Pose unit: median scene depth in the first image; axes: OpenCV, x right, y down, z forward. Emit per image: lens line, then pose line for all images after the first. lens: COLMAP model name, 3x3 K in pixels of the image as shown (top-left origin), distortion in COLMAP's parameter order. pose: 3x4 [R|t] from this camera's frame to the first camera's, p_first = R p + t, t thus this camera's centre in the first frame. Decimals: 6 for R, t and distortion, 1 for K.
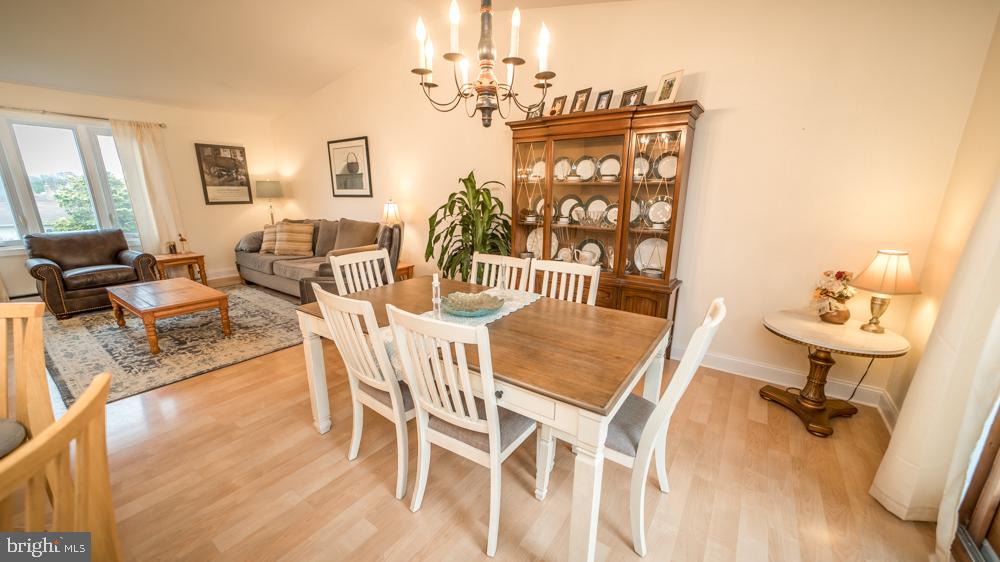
lens RADIAL K [[376.8, 0, 500.0], [0, 376.8, 281.0], [0, 0, 1]] dist [0.009006, 0.000036]
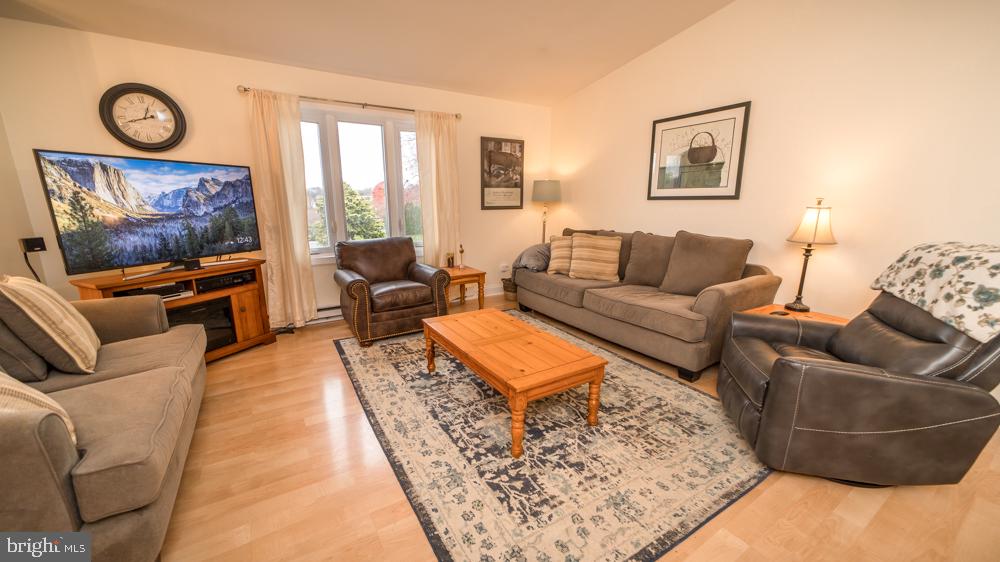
lens RADIAL K [[382.0, 0, 500.0], [0, 382.0, 281.0], [0, 0, 1]] dist [-0.002100, -0.000163]
pose [[0.923592, 0.077408, -0.375481, -0.575267], [-0.085733, 0.996303, -0.005487, -0.060816], [0.373669, 0.037259, 0.926814, 0.334787]]
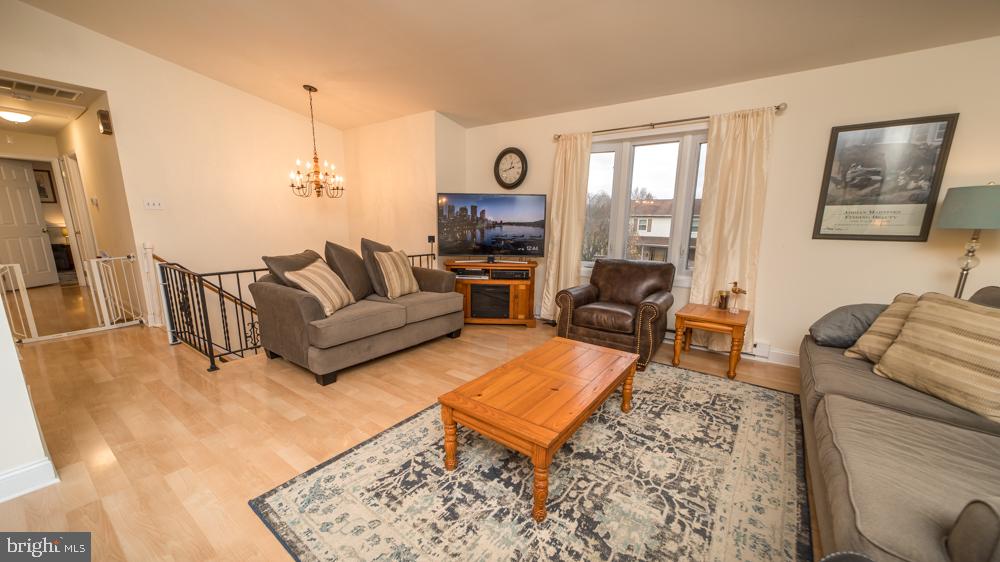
lens RADIAL K [[370.5, 0, 498.0], [0, 370.5, 292.6], [0, 0, 1]] dist [0.000293, 0.000091]
pose [[-0.022680, 0.191711, -0.981189, -0.300695], [-0.244069, 0.950684, 0.191392, -0.164963], [0.969493, 0.243819, 0.025229, 0.783794]]
